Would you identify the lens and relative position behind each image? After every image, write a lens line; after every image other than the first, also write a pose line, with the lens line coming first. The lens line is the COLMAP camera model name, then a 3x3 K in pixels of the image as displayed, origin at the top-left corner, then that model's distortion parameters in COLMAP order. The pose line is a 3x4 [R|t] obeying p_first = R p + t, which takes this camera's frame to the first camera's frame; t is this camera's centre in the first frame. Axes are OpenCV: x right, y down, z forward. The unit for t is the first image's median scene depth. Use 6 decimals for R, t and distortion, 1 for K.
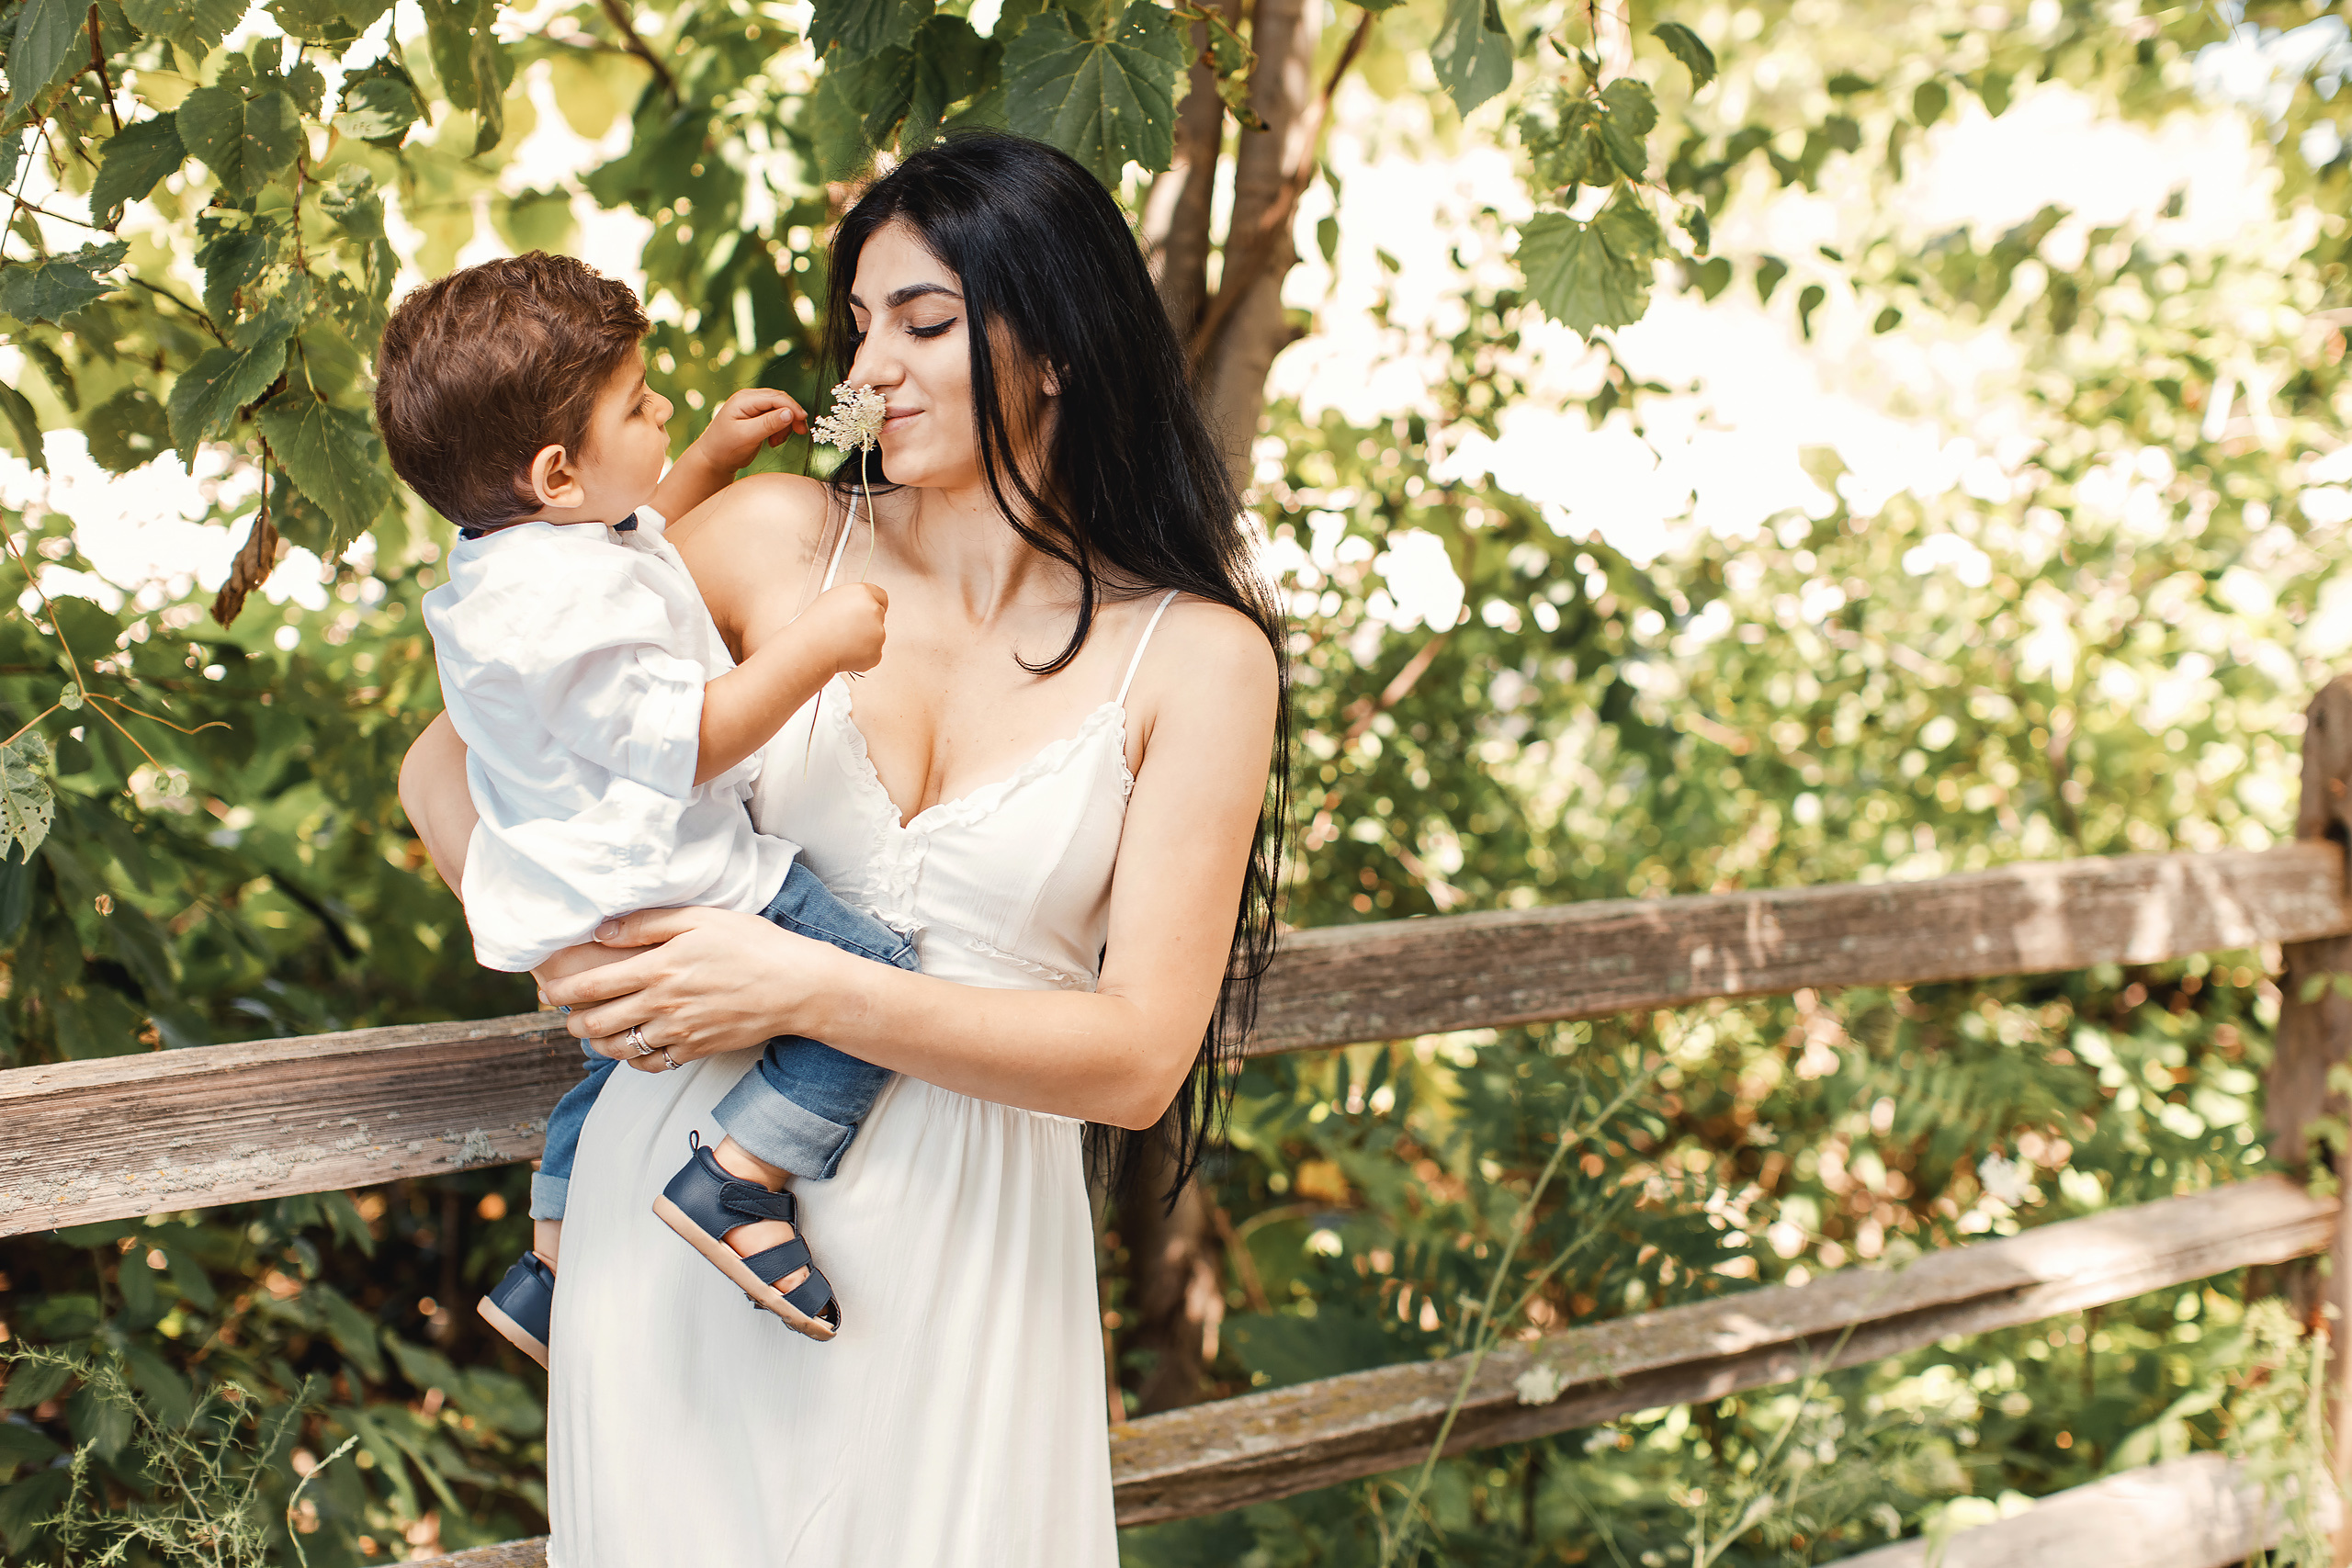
lens RADIAL K [[3597.6, 0, 1195.9], [0, 3597.6, 846.7], [0, 0, 1]] dist [-0.109907, 0.000000]
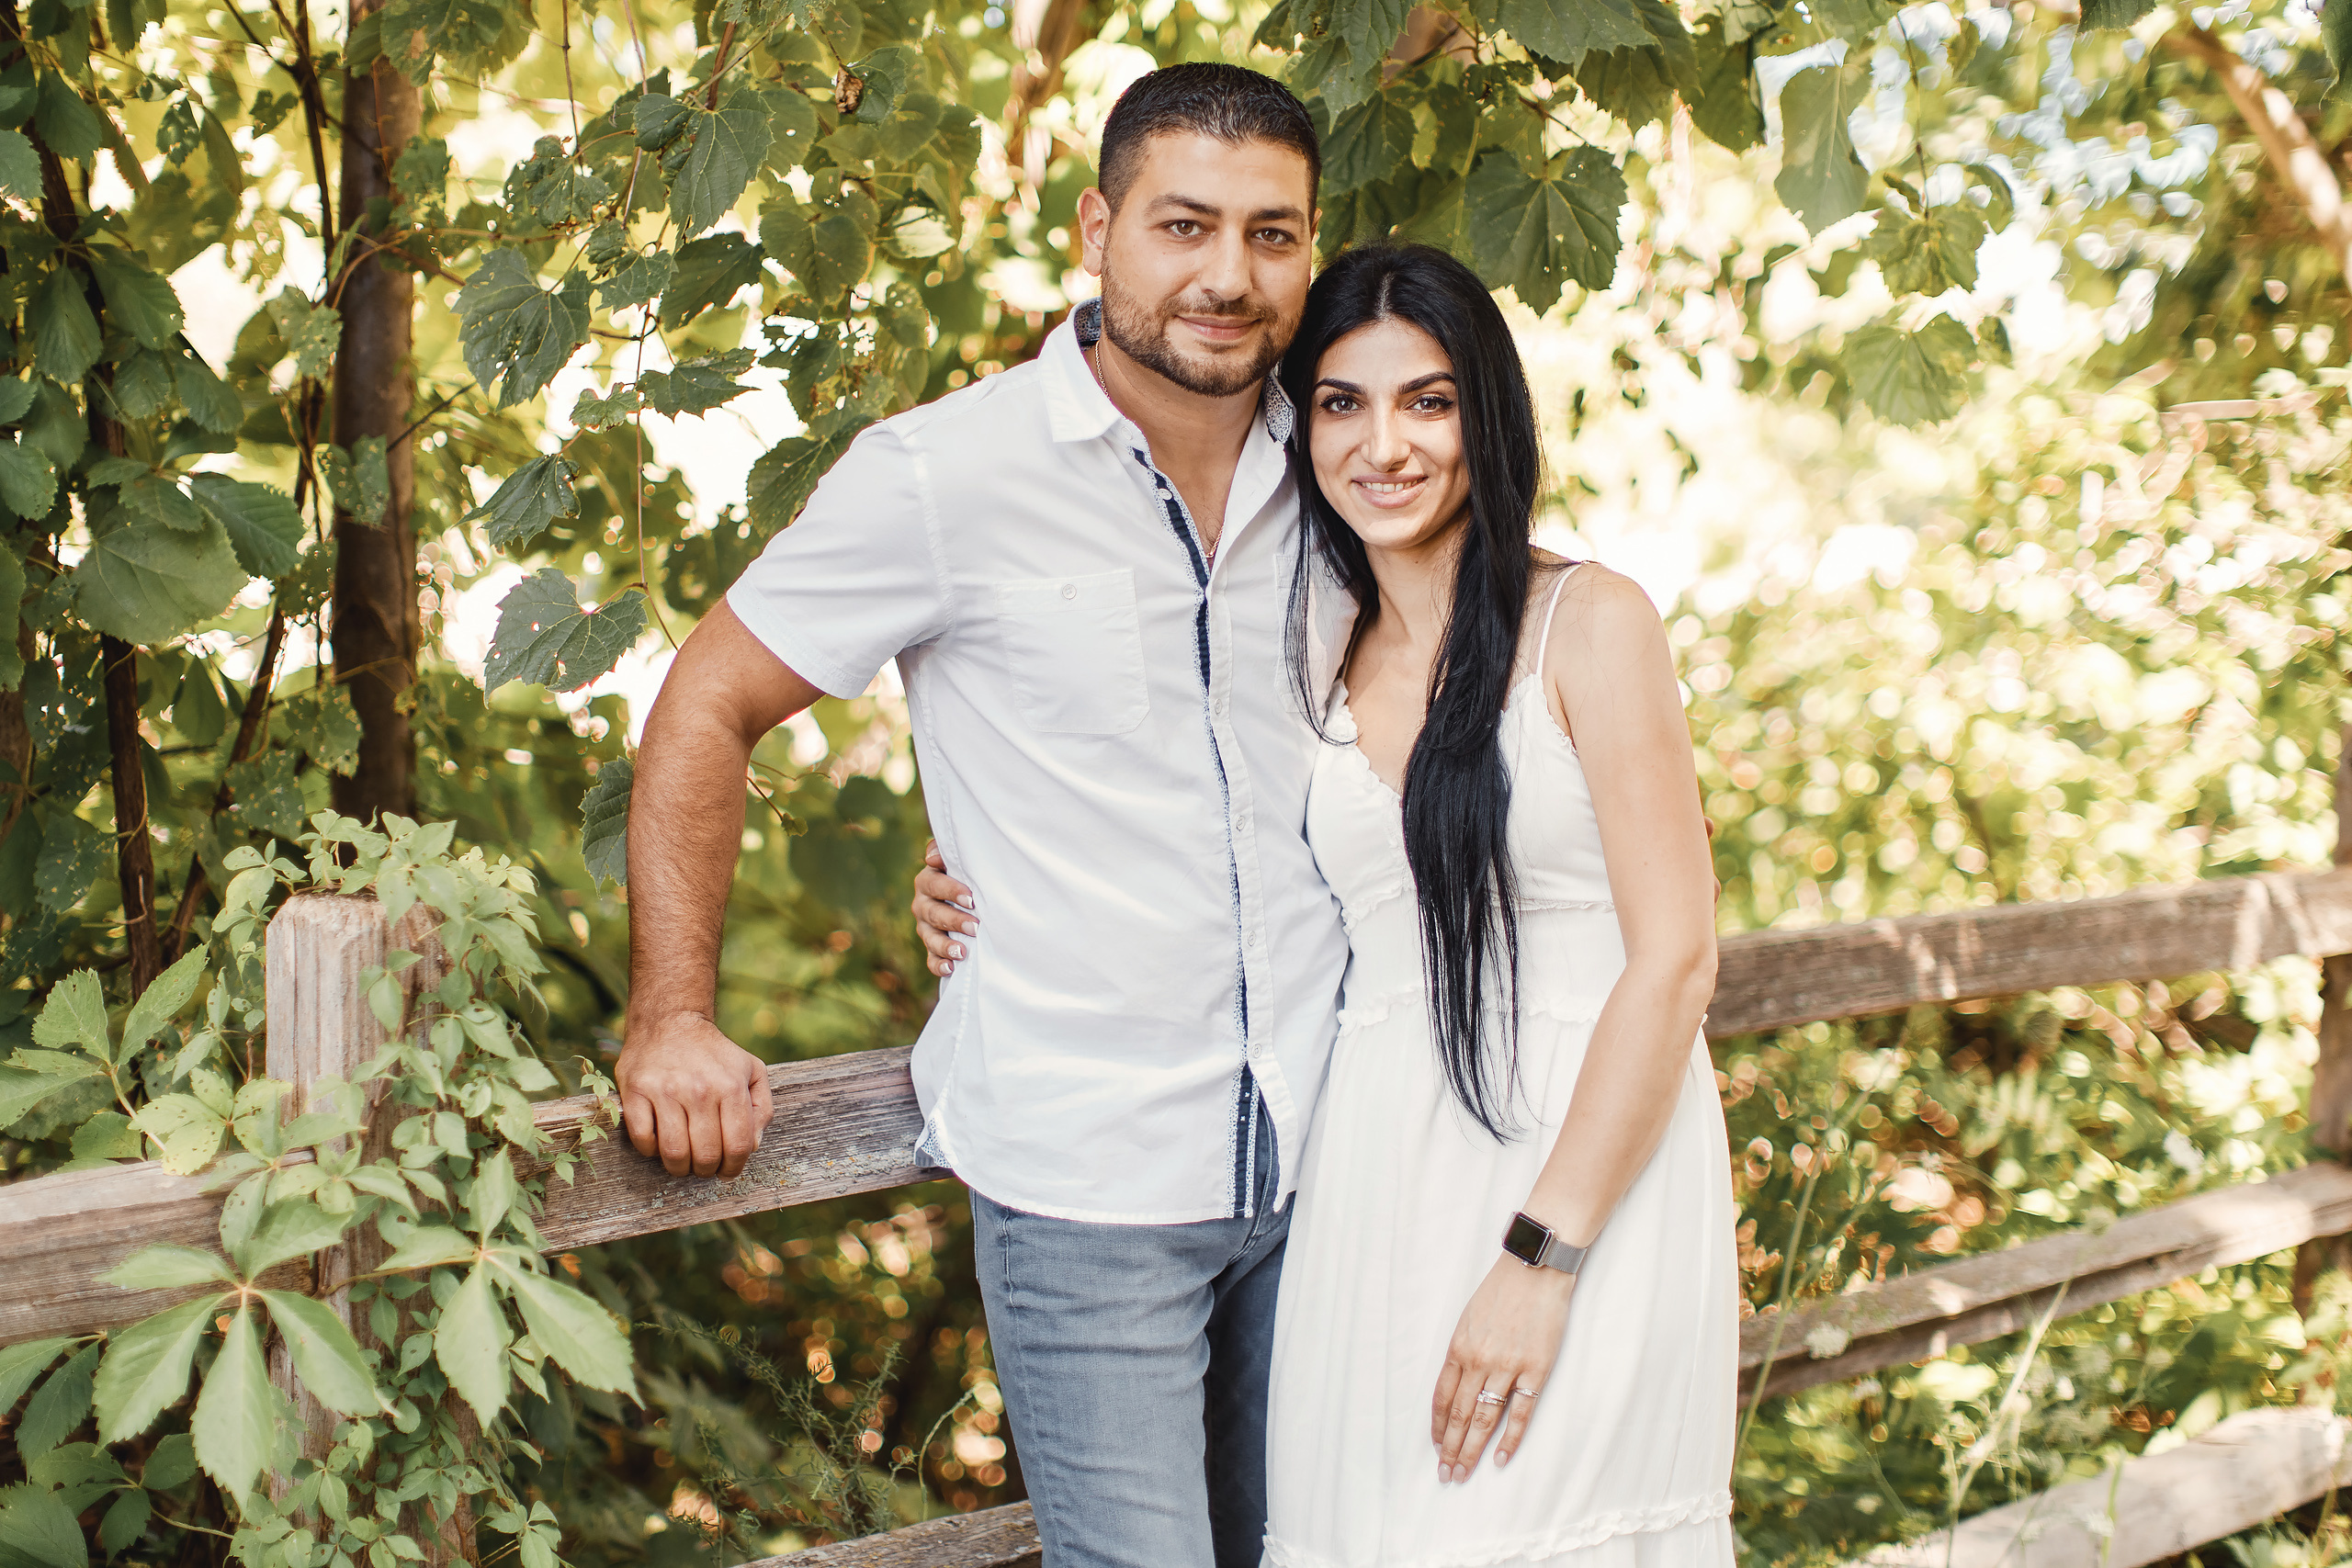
lens RADIAL K [[3597.6, 0, 1140.0], [0, 3597.6, 775.9], [0, 0, 1]] dist [-0.109907, 0.000000]
pose [[0.994919, -0.014101, 0.099686, -0.264234], [0.018458, 0.998908, -0.042921, 0.016691], [-0.098972, 0.044543, 0.994093, -0.138289]]
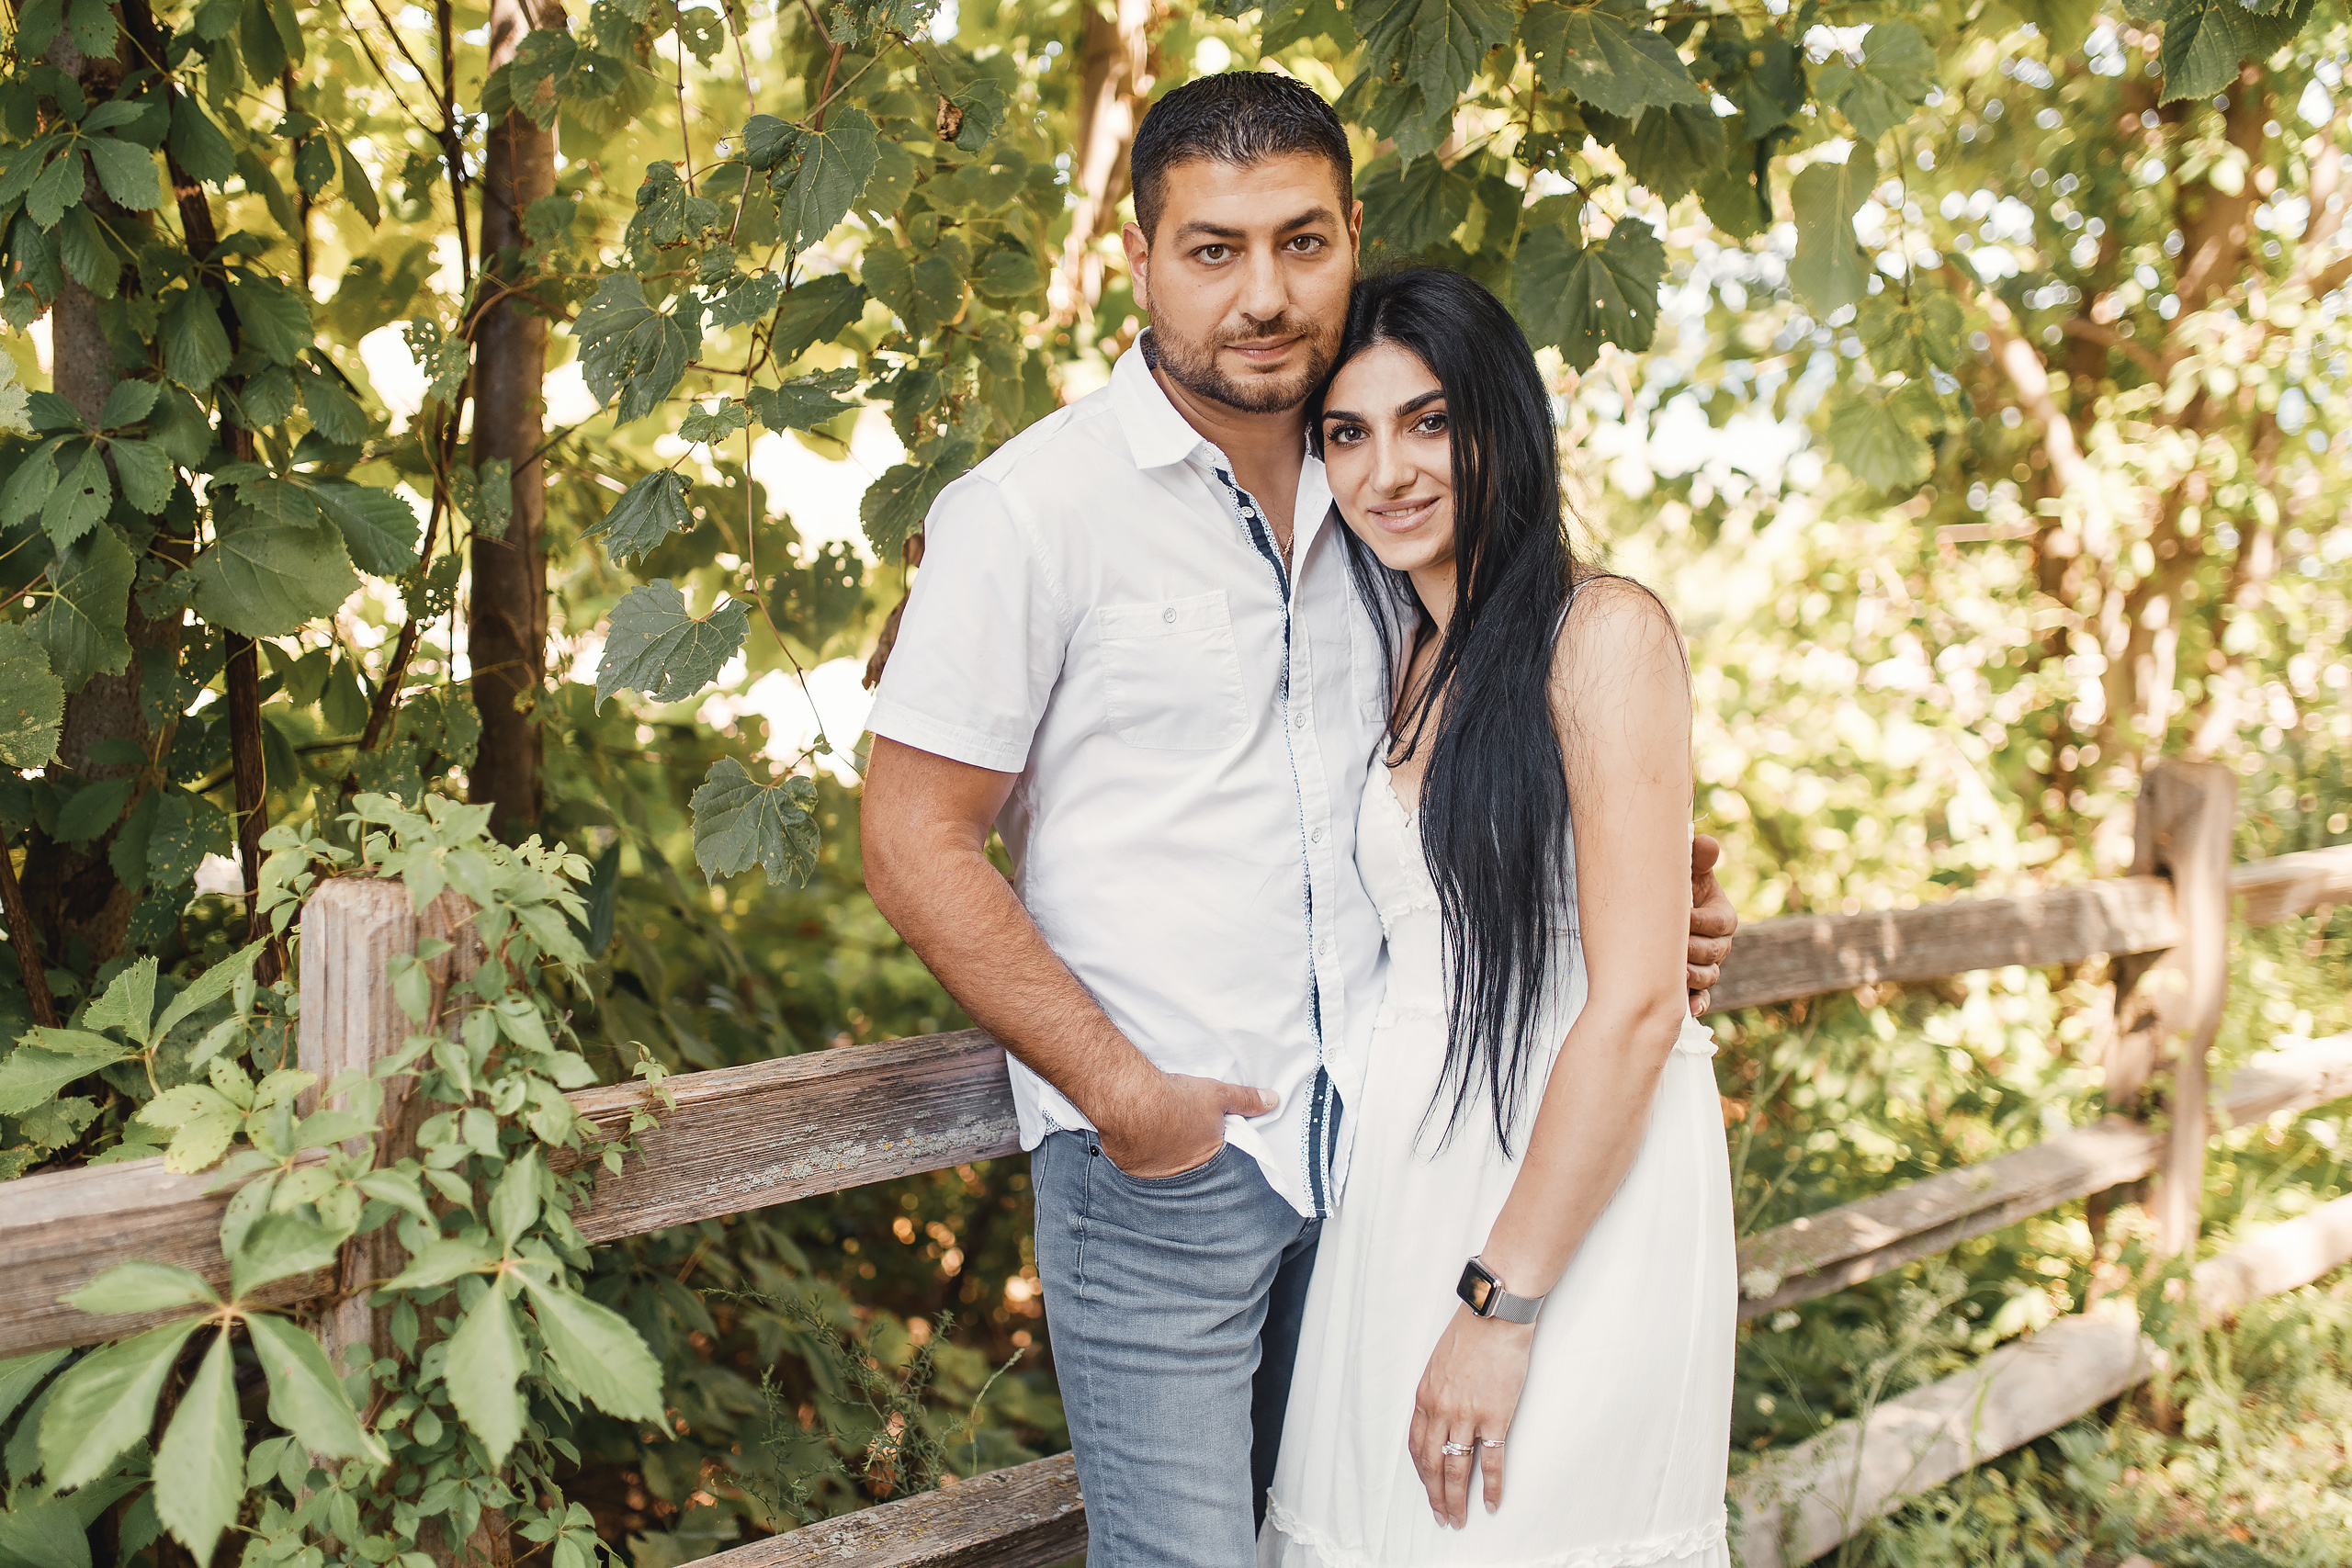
lens RADIAL K [[2300.5, 0, 1179.4], [0, 2300.5, 775.0], [0, 0, 1]] dist [-0.034438, 0.000000]
pose [[0.992732, 0.008103, 0.120070, -0.249508], [-0.001896, 0.998660, -0.051719, 0.007949], [-0.120328, 0.051115, 0.991417, 0.191537]]
